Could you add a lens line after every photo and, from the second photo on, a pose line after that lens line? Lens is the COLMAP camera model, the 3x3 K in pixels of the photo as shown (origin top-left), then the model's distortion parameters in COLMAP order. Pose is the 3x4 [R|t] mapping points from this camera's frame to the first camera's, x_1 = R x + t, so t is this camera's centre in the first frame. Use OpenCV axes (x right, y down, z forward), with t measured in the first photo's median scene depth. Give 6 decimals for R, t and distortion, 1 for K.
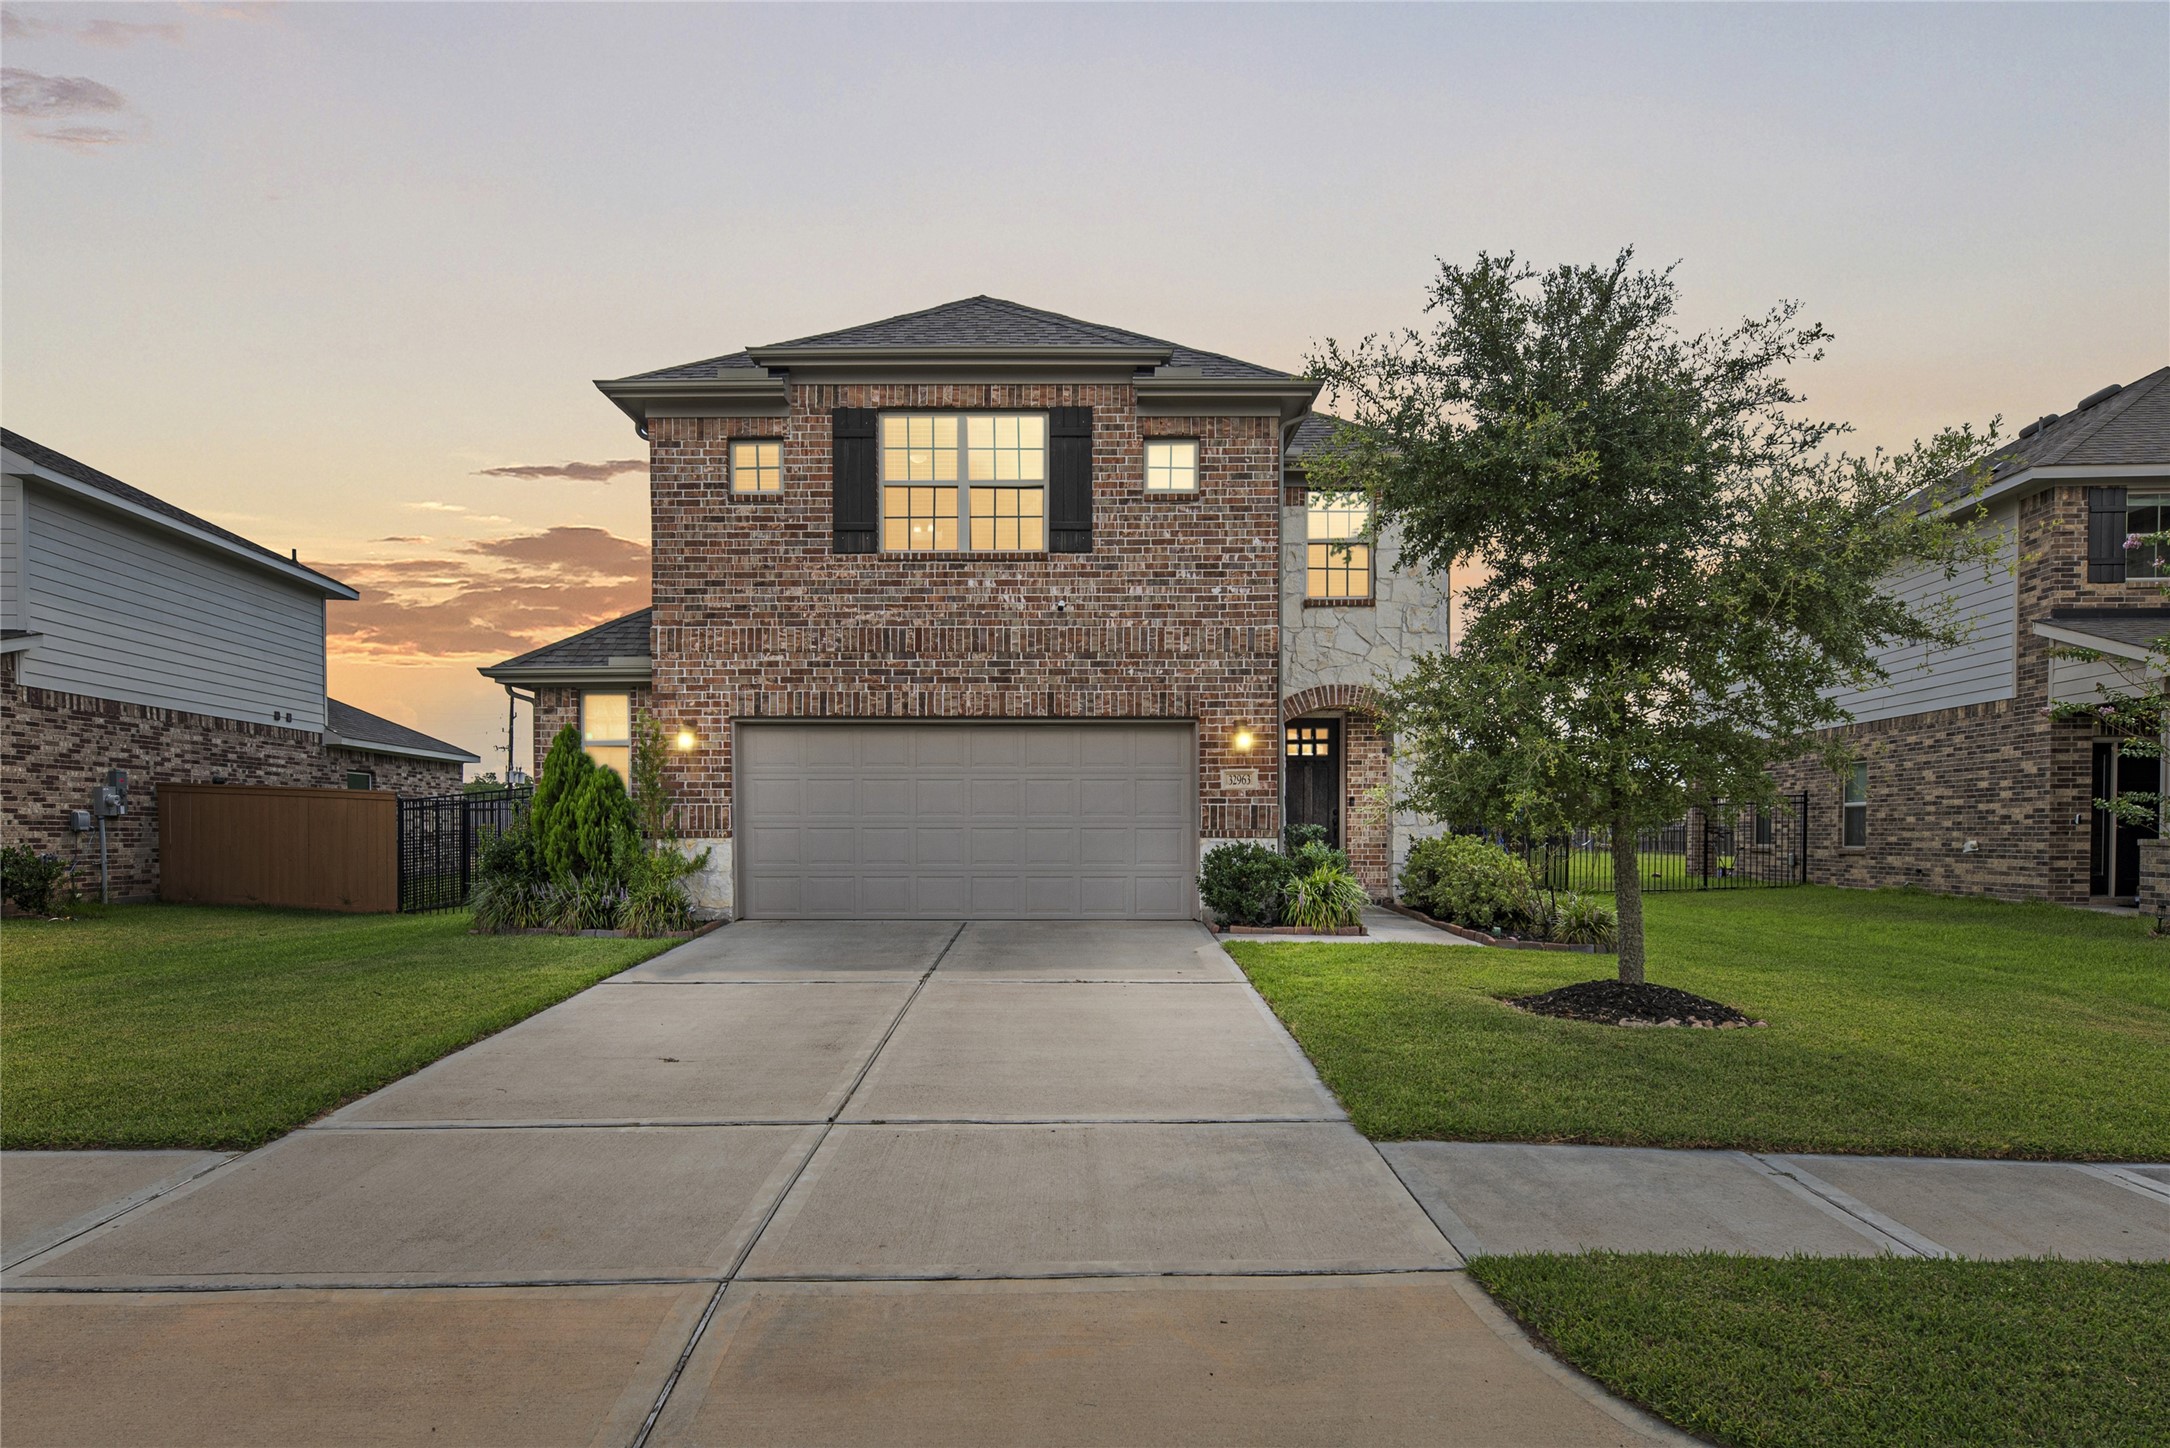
lens RADIAL K [[1409.8, 0, 1079.5], [0, 1409.8, 851.9], [0, 0, 1]] dist [0.001112, -0.000276]
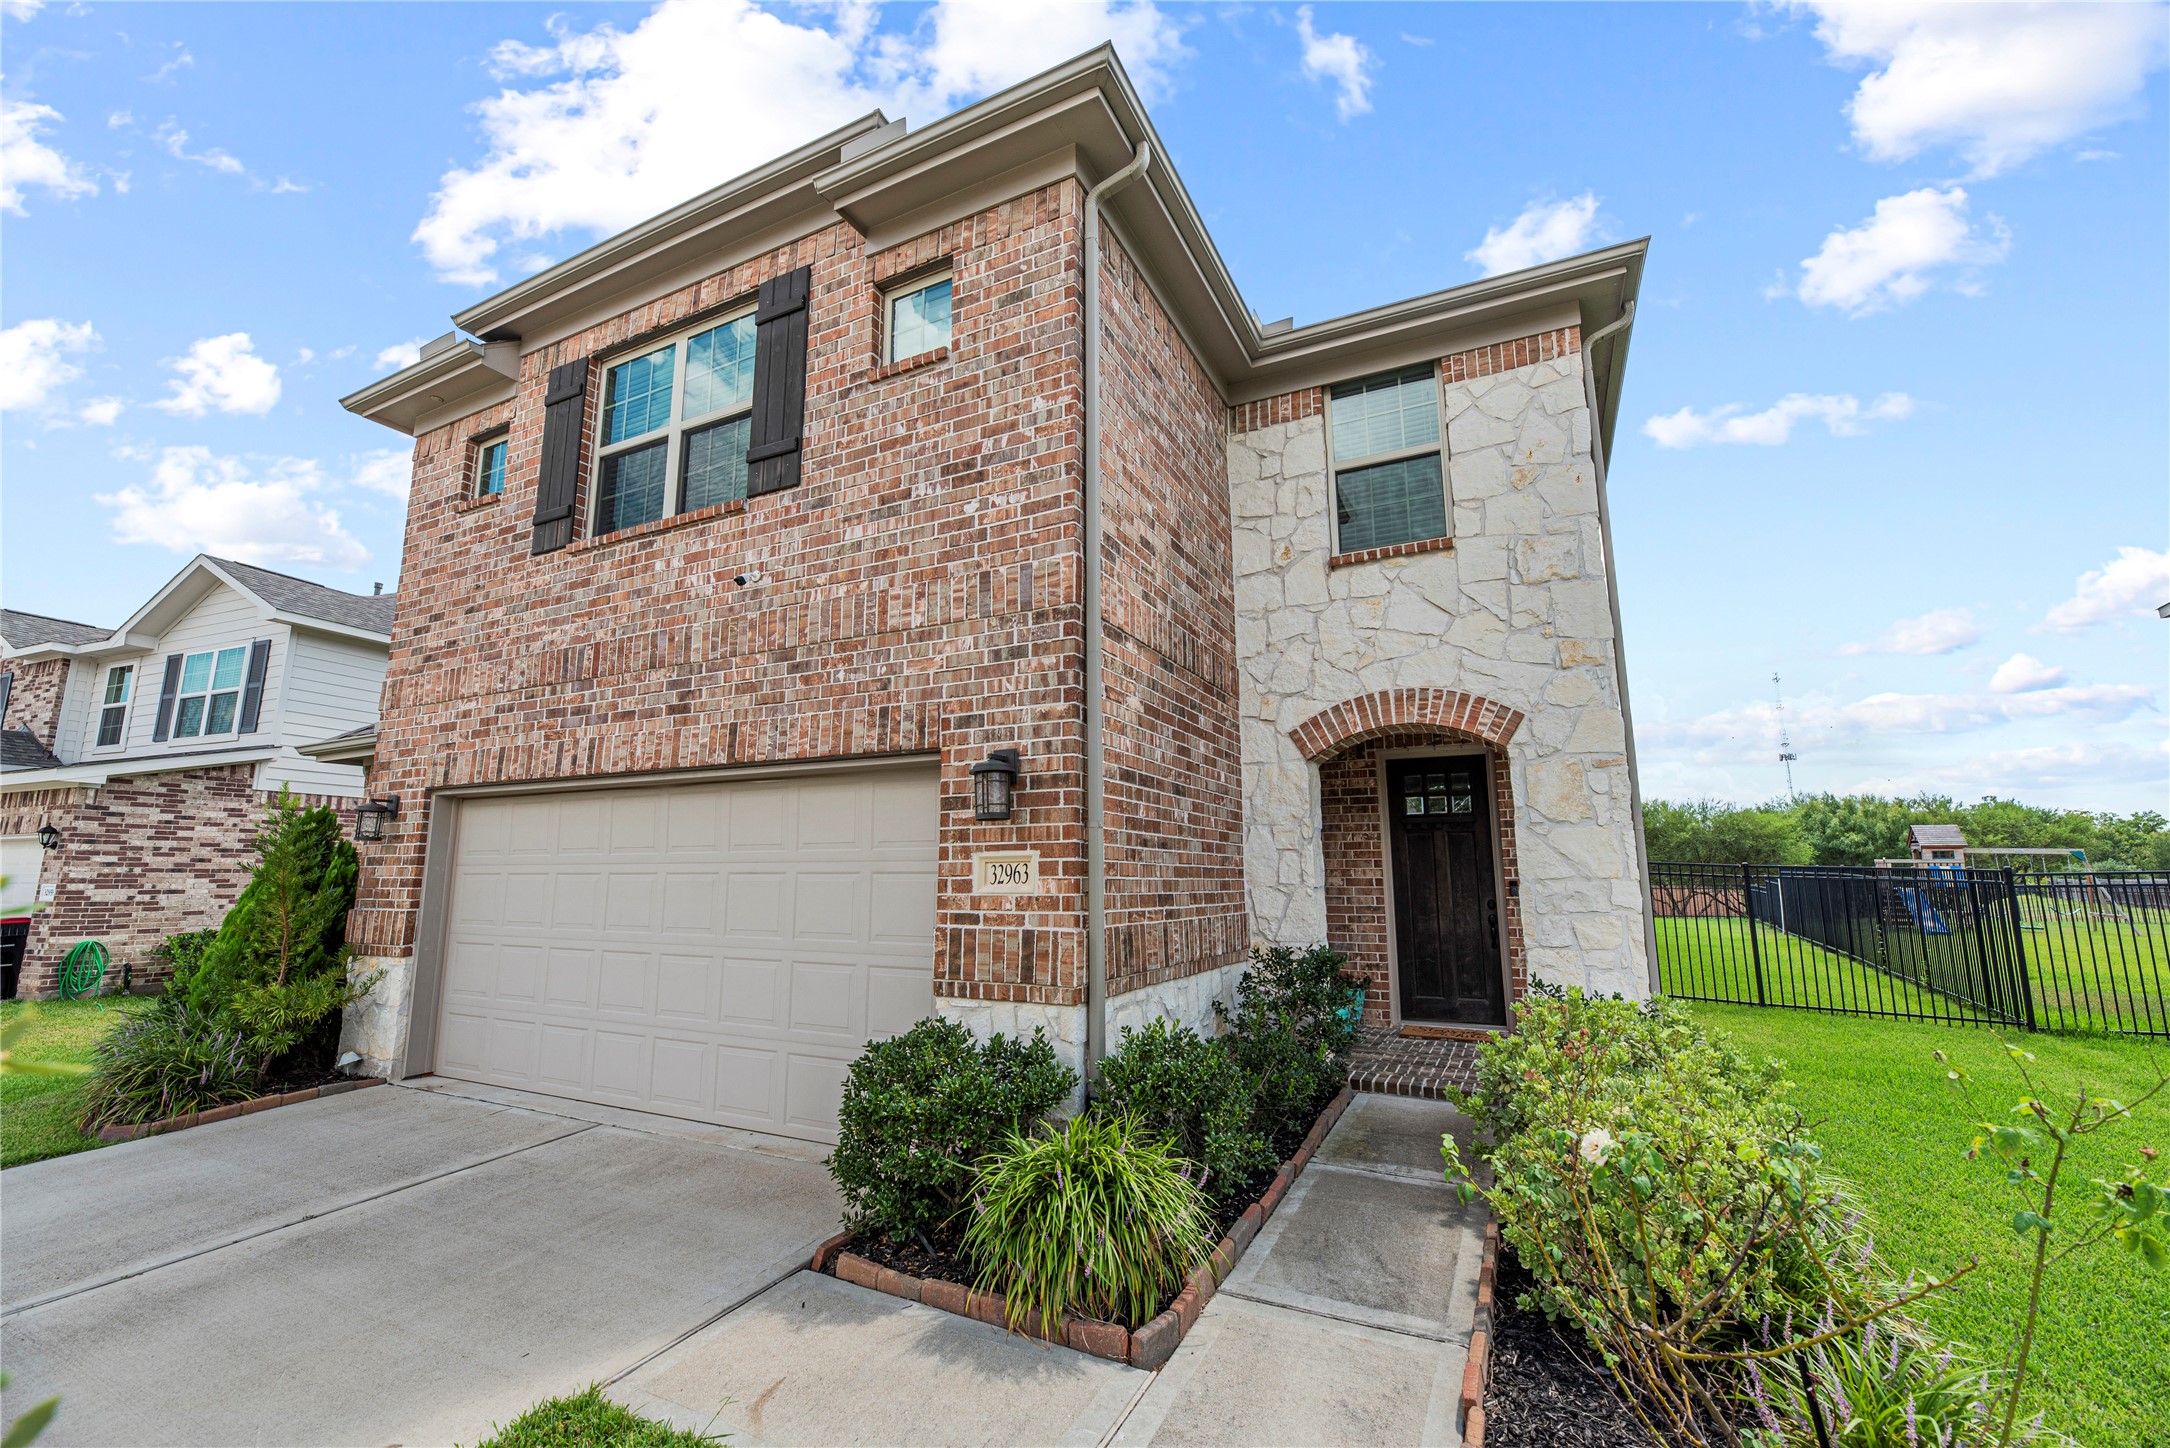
lens RADIAL K [[916.0, 0, 1091.8], [0, 916.0, 708.5], [0, 0, 1]] dist [-0.000840, 0.000174]
pose [[0.890255, -0.083043, -0.447829, 0.282713], [-0.004138, 0.981723, -0.190272, -0.047394], [0.455444, 0.171244, 0.873639, 0.734599]]
